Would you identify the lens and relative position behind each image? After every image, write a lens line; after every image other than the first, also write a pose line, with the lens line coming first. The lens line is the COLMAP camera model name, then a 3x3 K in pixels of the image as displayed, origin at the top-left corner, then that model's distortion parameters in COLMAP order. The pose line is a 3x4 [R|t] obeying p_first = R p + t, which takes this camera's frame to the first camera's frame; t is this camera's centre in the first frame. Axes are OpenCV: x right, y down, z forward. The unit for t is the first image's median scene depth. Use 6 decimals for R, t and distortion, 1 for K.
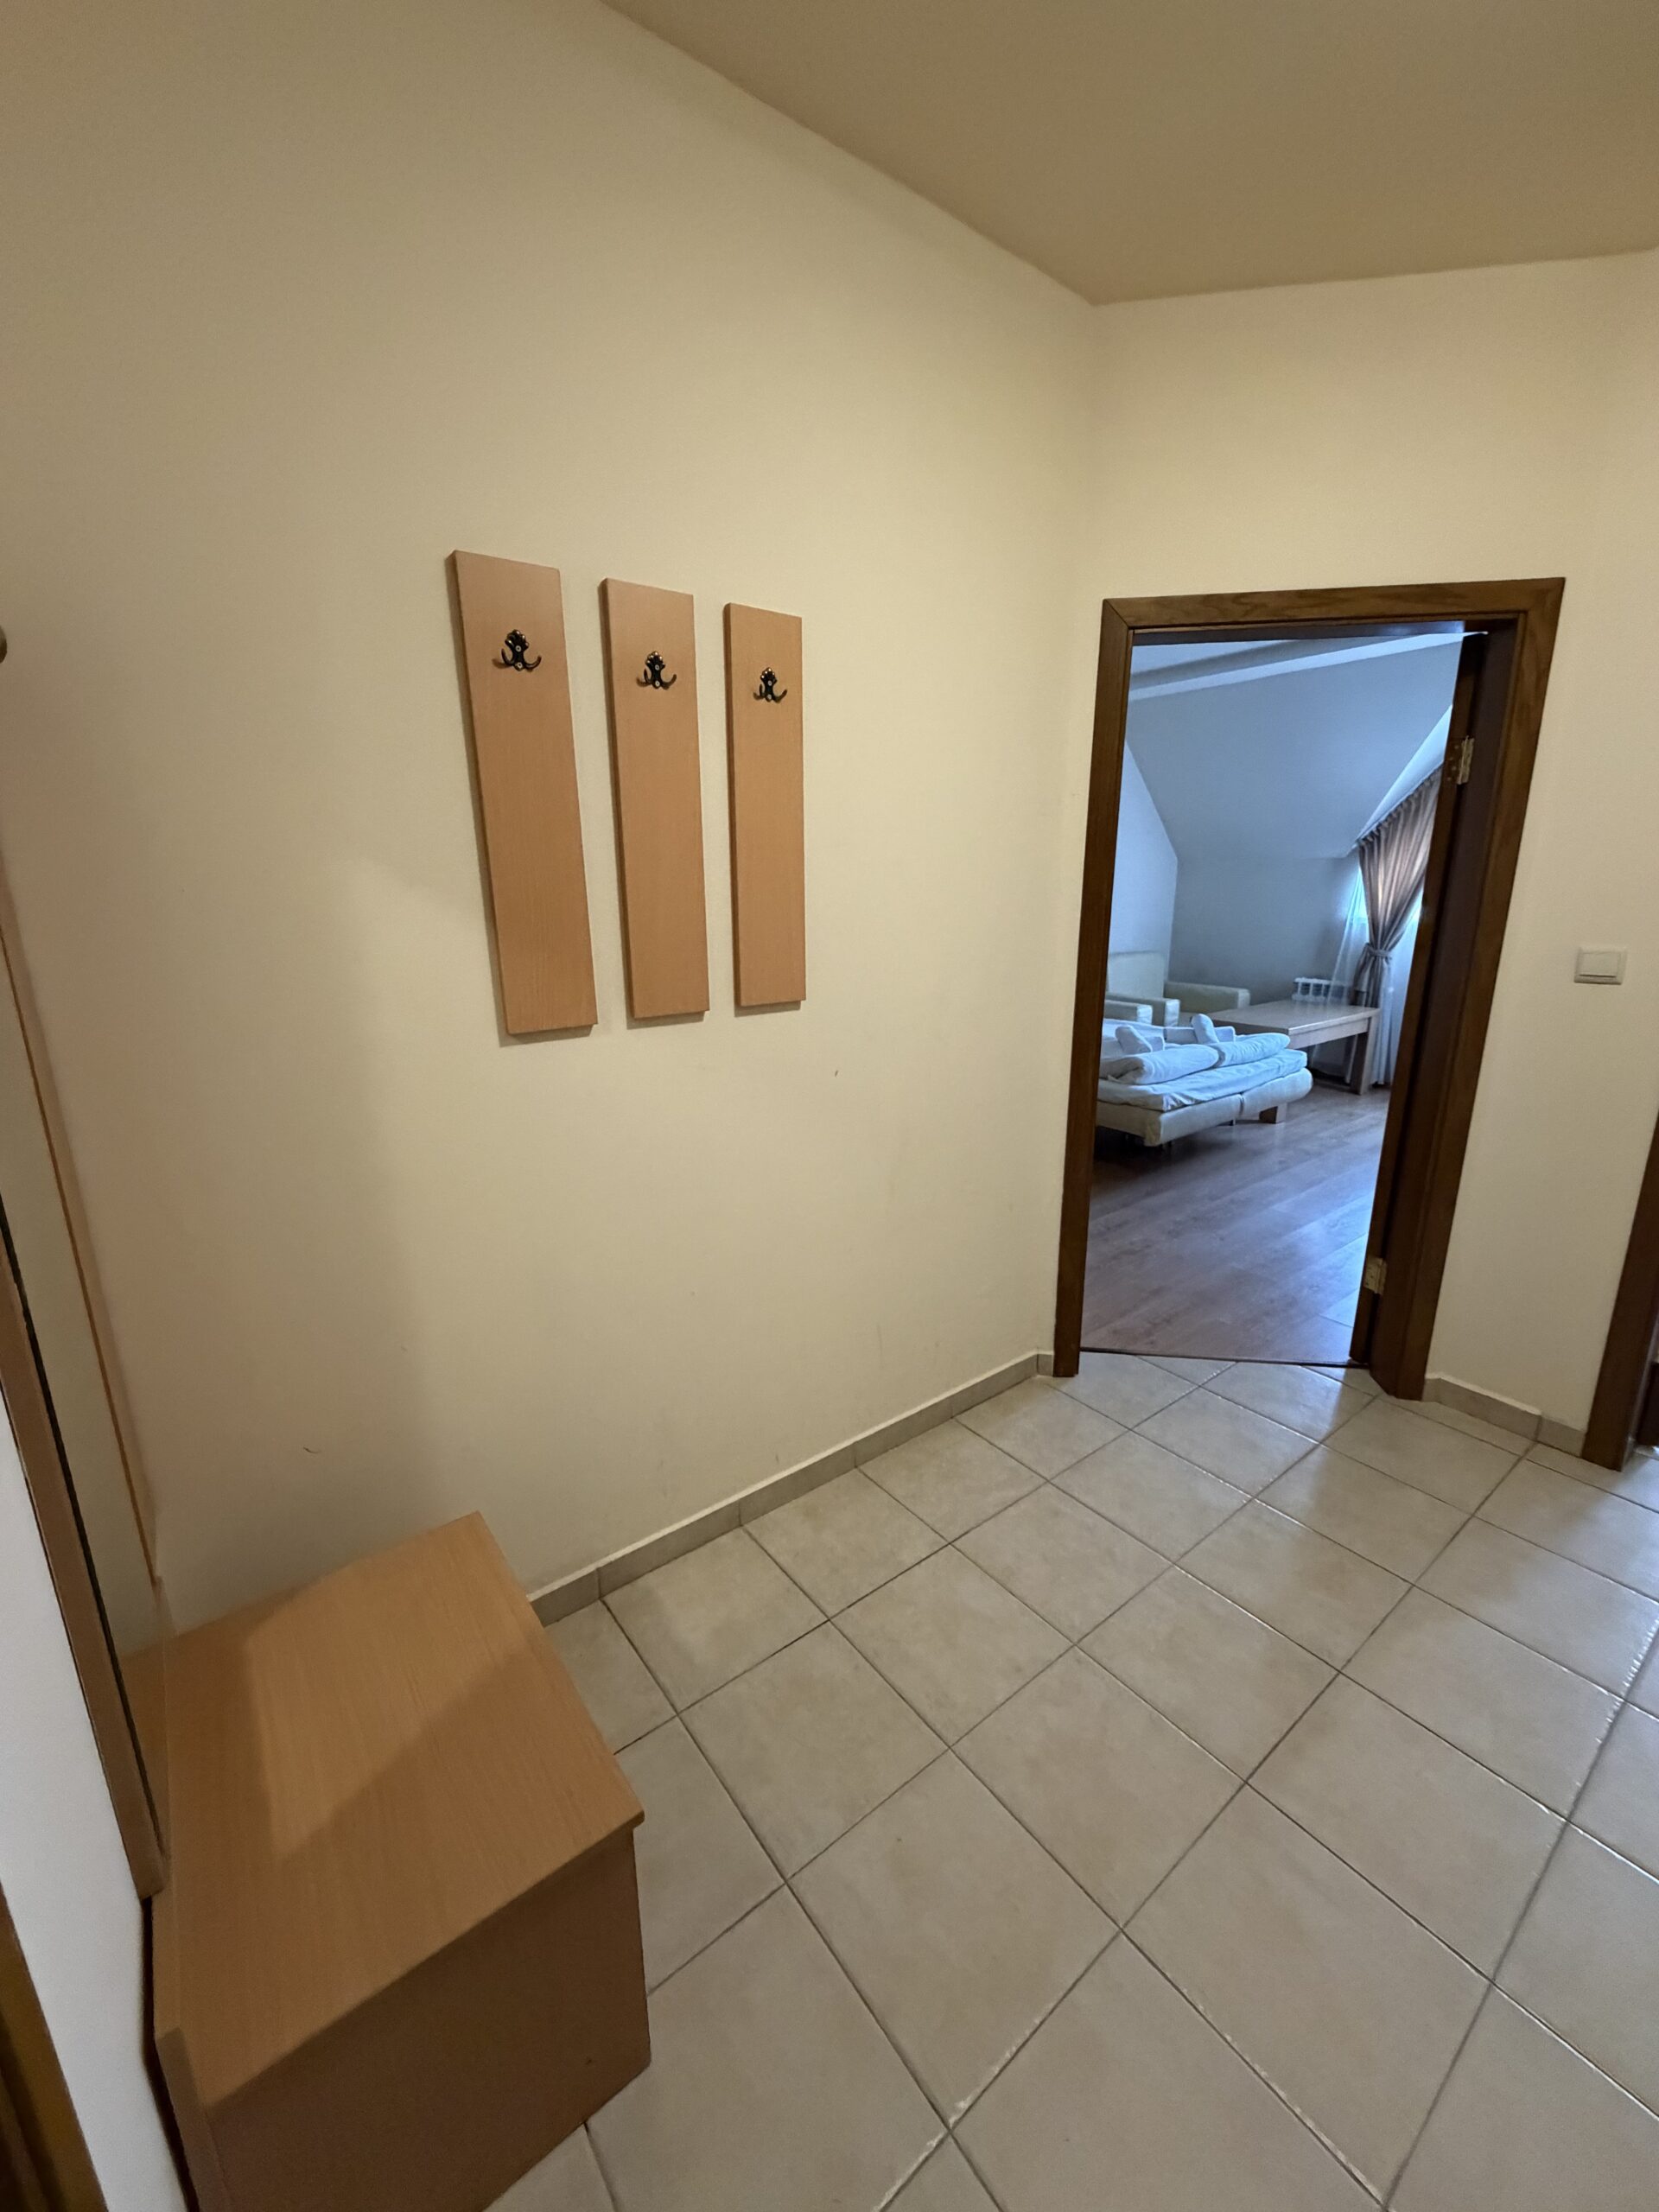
lens RADIAL K [[886.0, 0, 828.7], [0, 886.0, 1103.7], [0, 0, 1]] dist [0.000712, -0.000178]
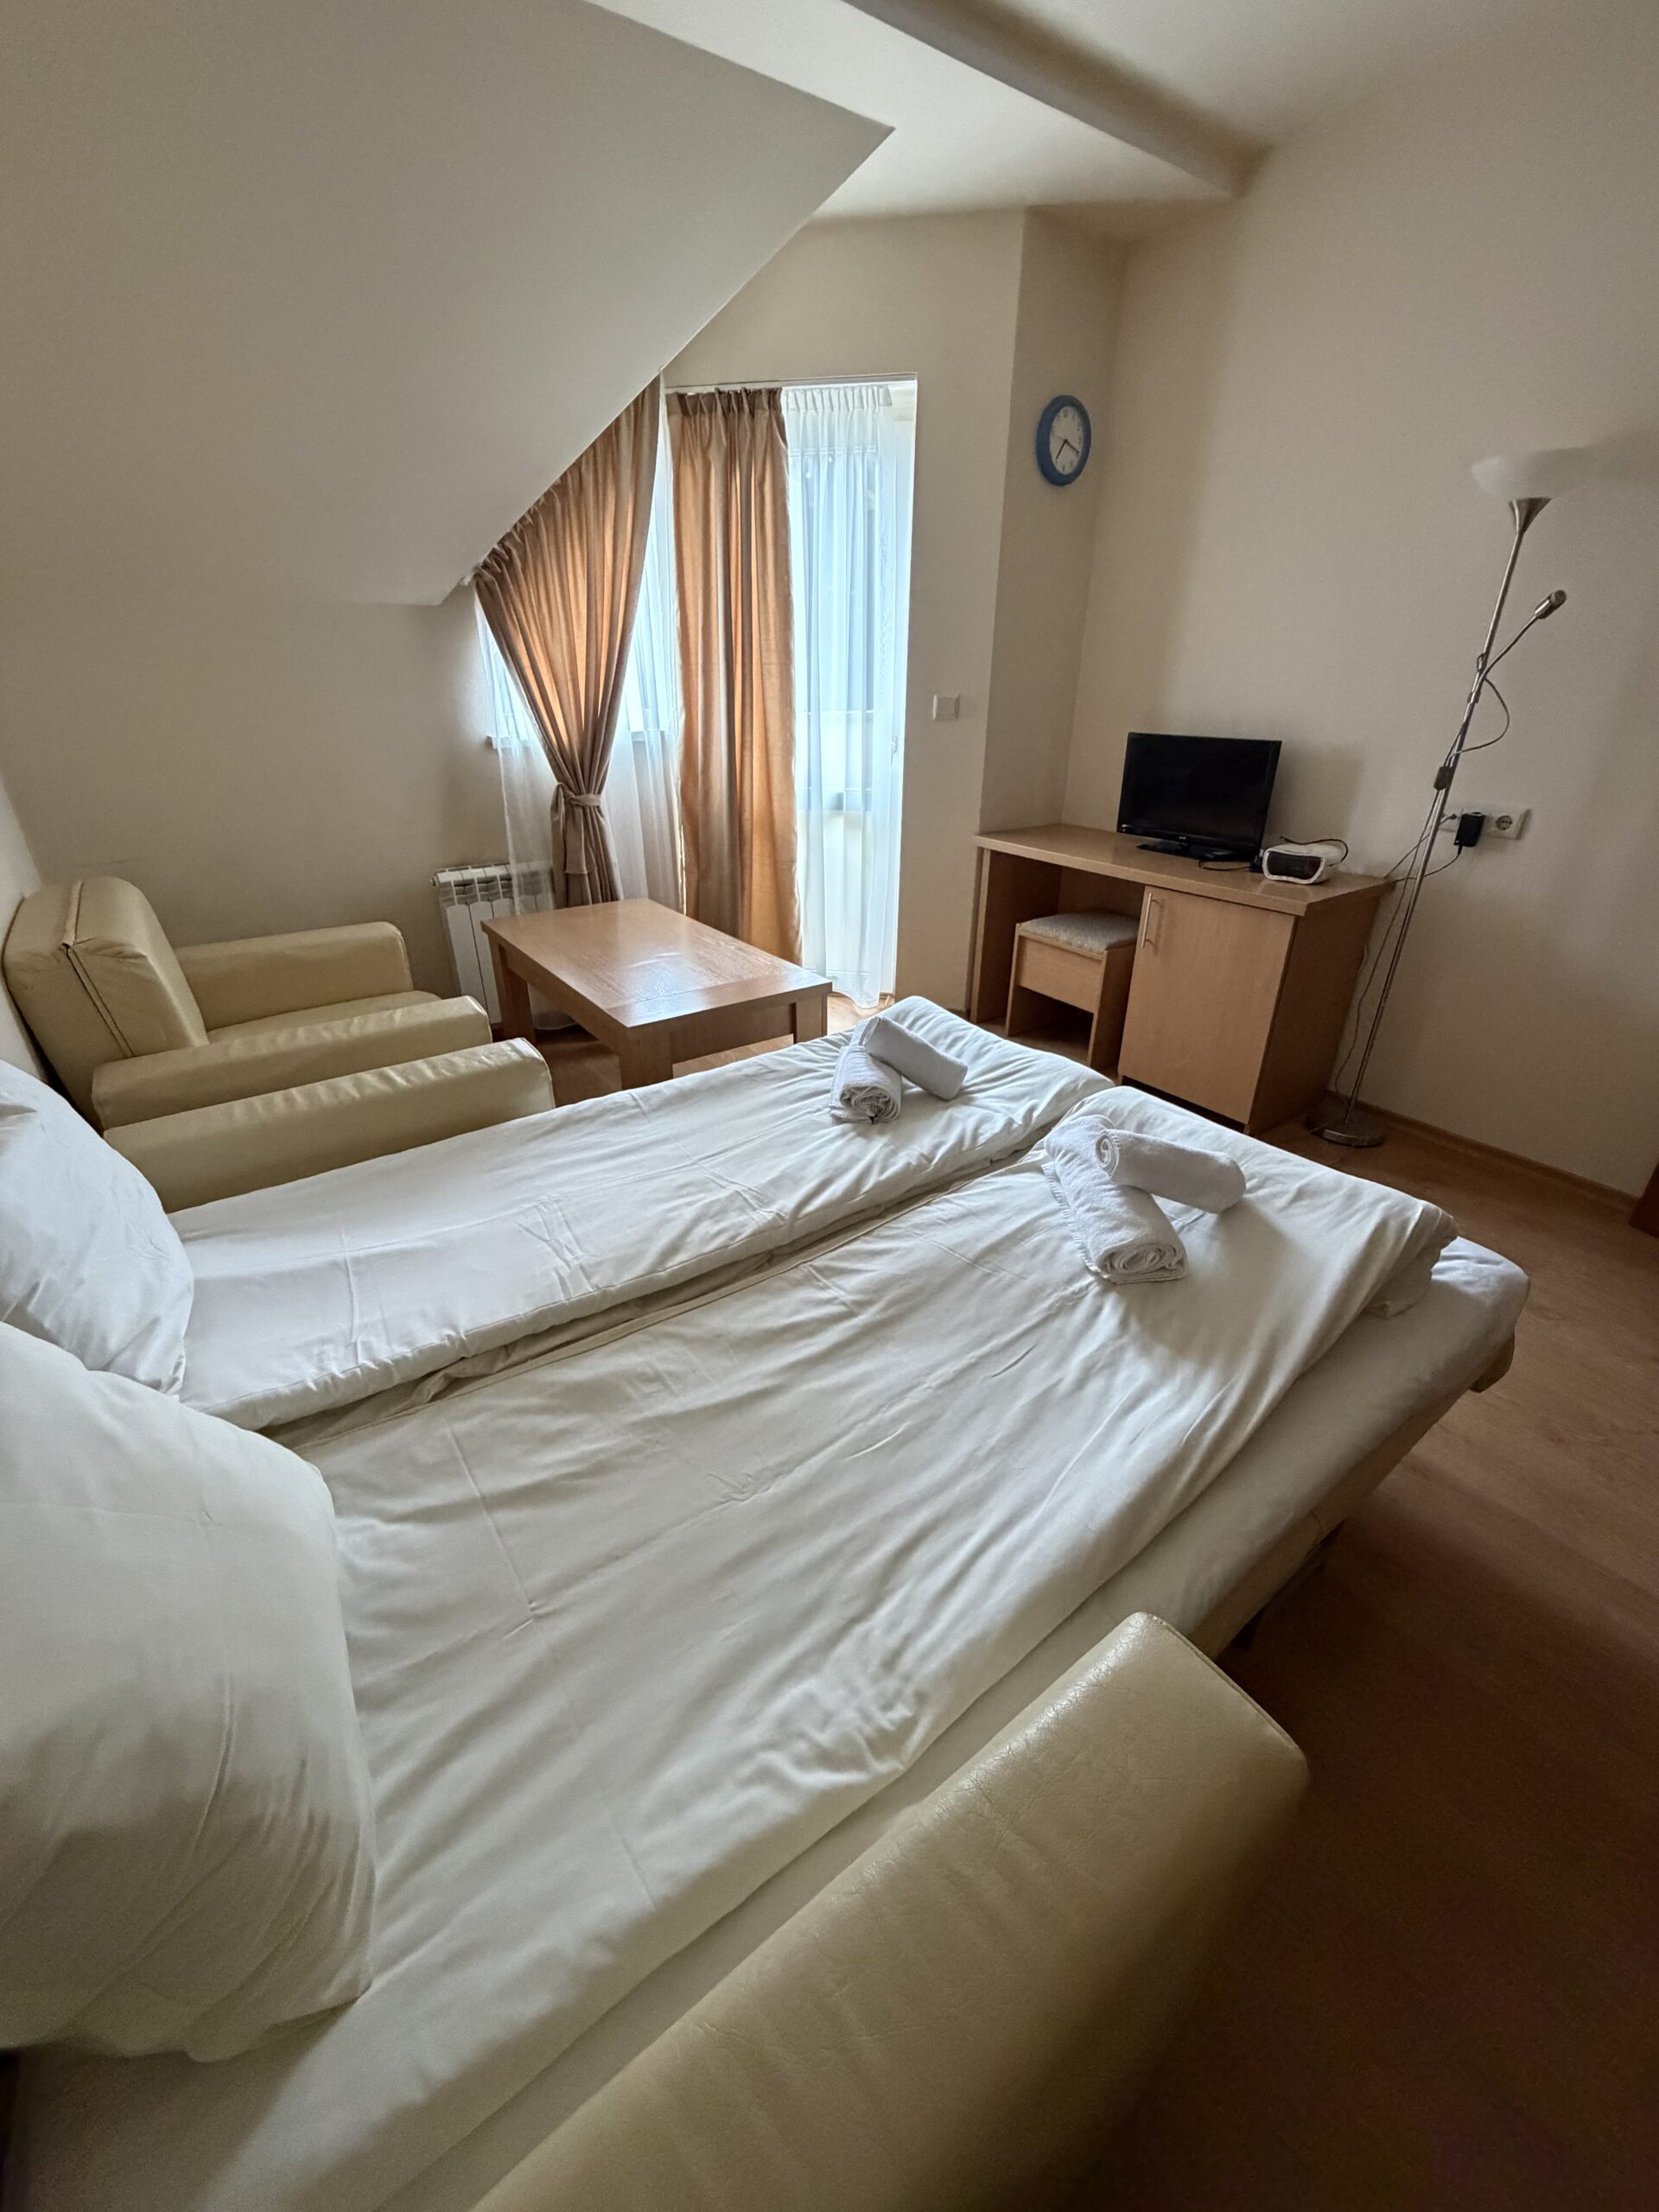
lens RADIAL K [[886.0, 0, 828.7], [0, 886.0, 1103.7], [0, 0, 1]] dist [0.000712, -0.000178]
pose [[0.024574, -0.436071, 0.899577, 0.043086], [0.244642, 0.875111, 0.417529, -0.196416], [-0.969302, 0.209814, 0.128187, 0.814637]]
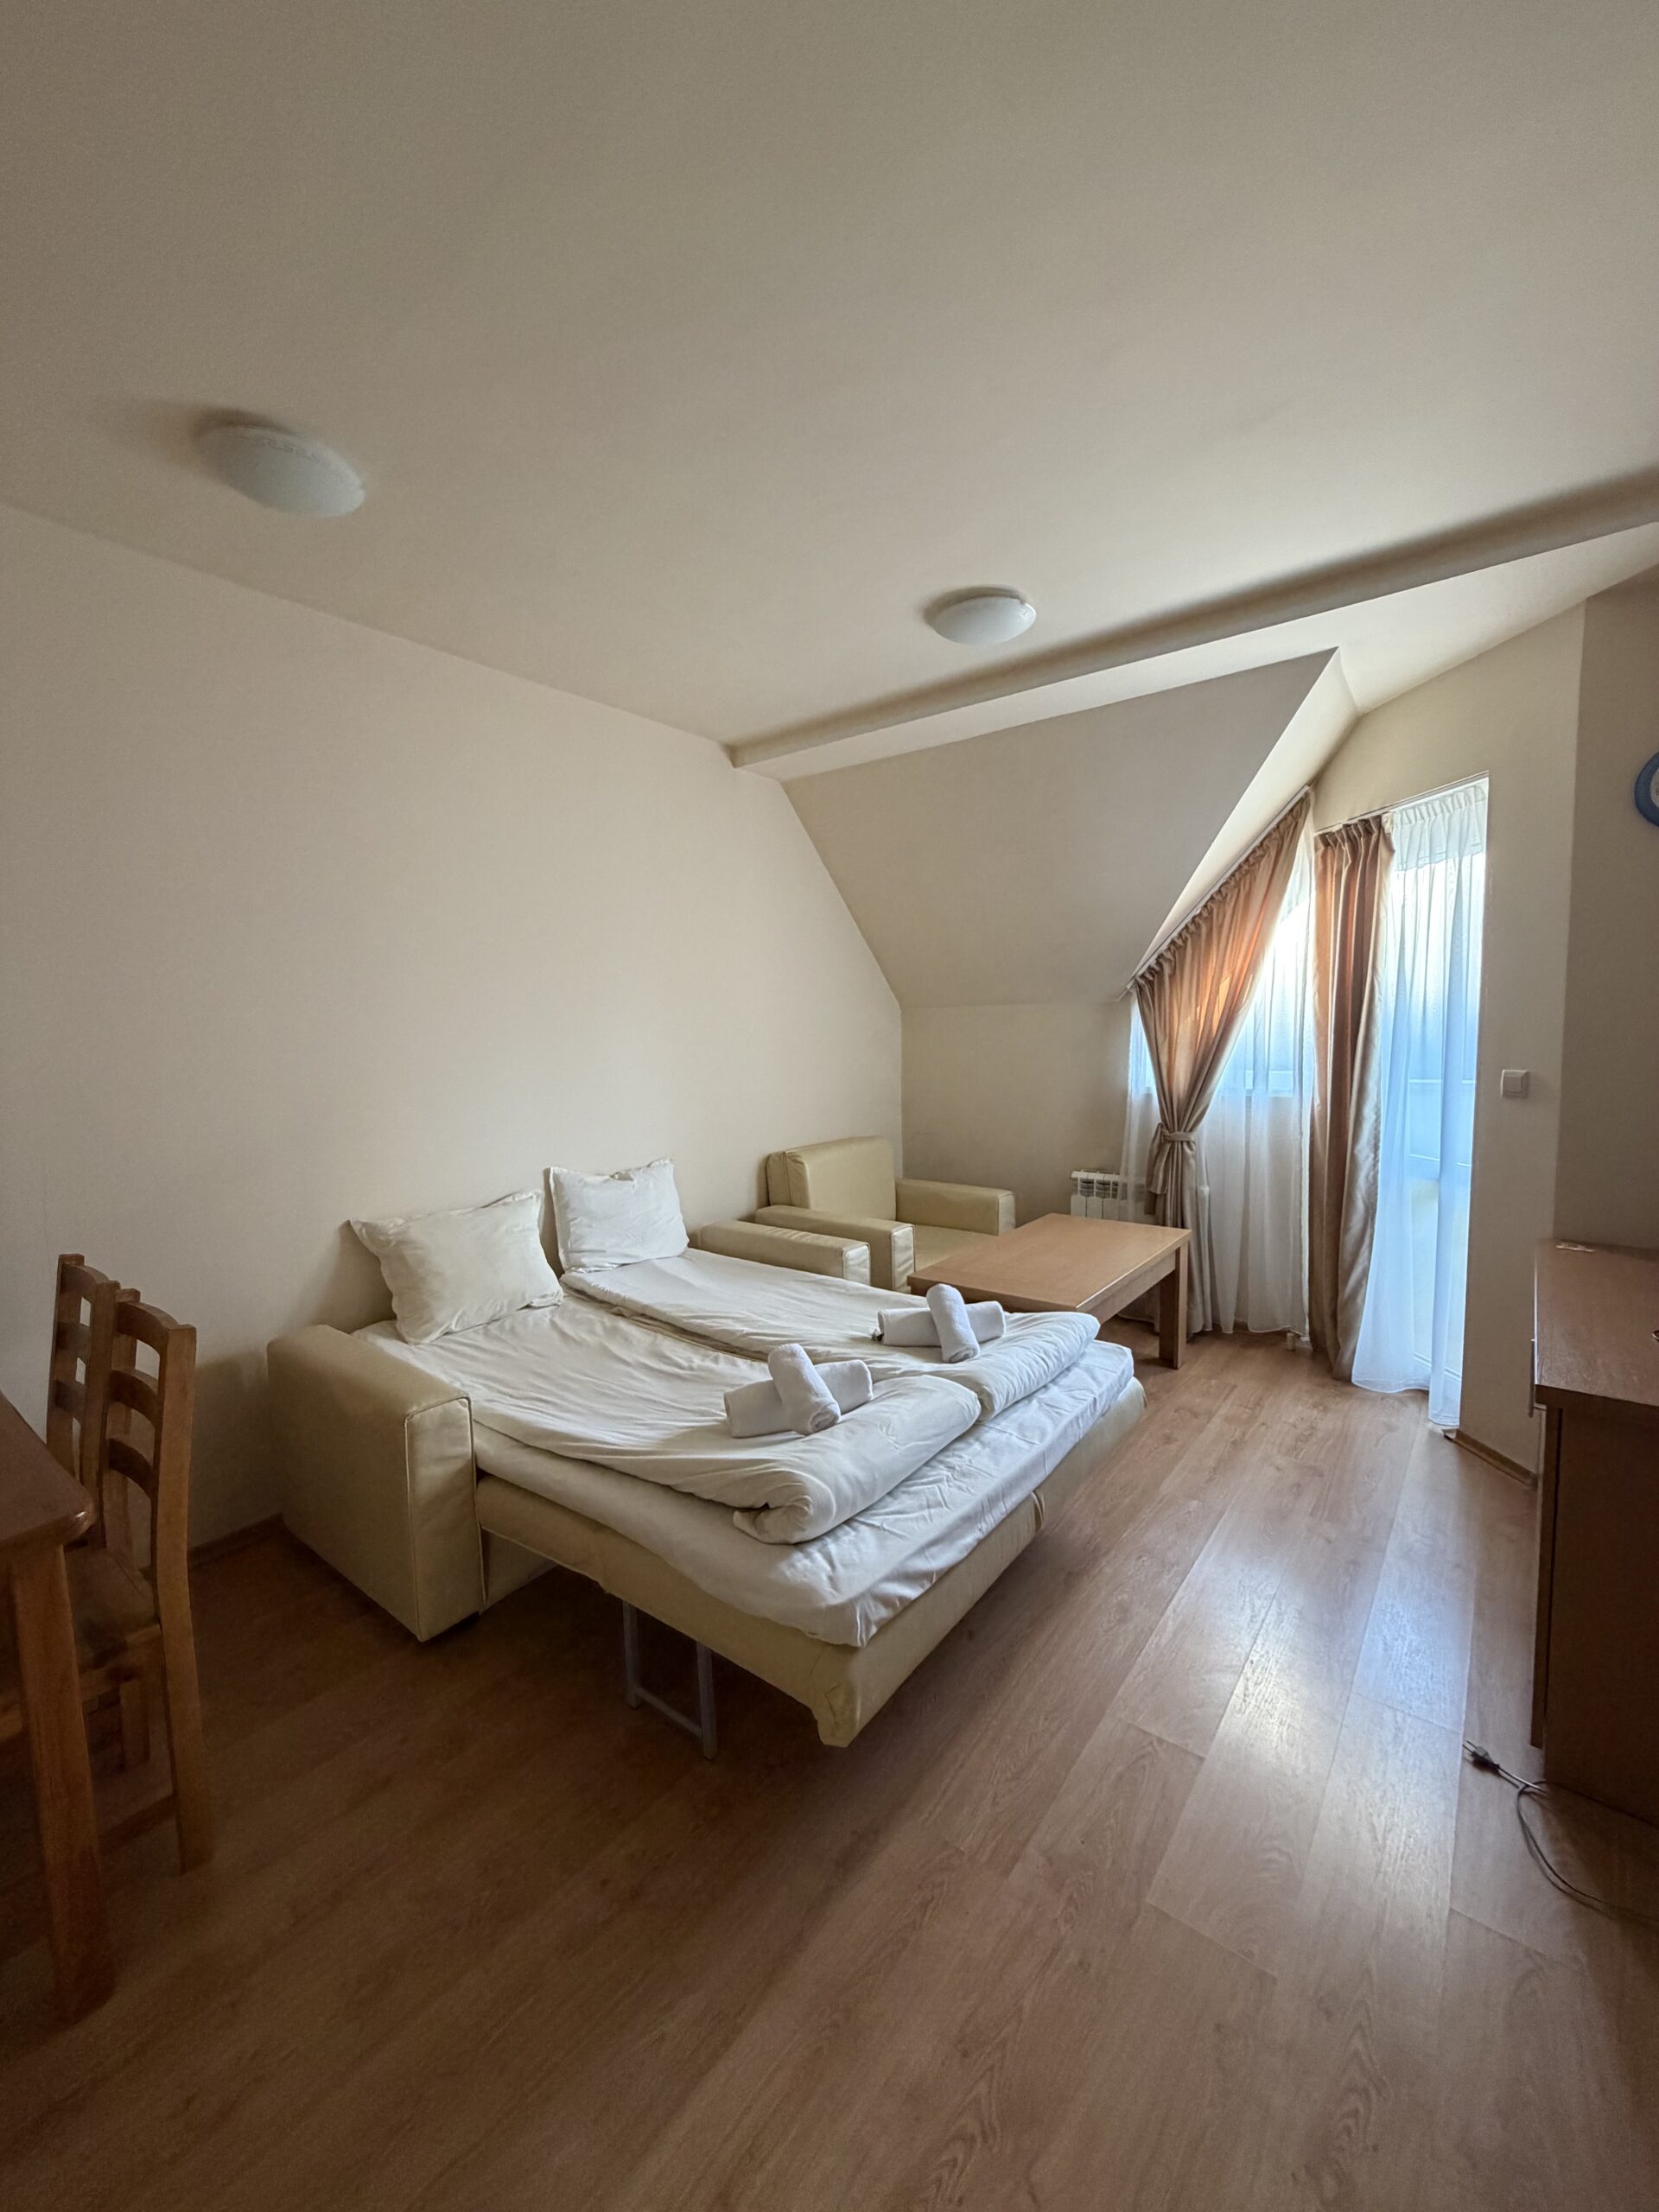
lens RADIAL K [[886.0, 0, 828.7], [0, 886.0, 1103.7], [0, 0, 1]] dist [0.000712, -0.000178]
pose [[0.968493, -0.033059, 0.246836, 0.188732], [0.073220, 0.985143, -0.155345, -0.108589], [-0.238034, 0.168524, 0.956525, 0.406752]]
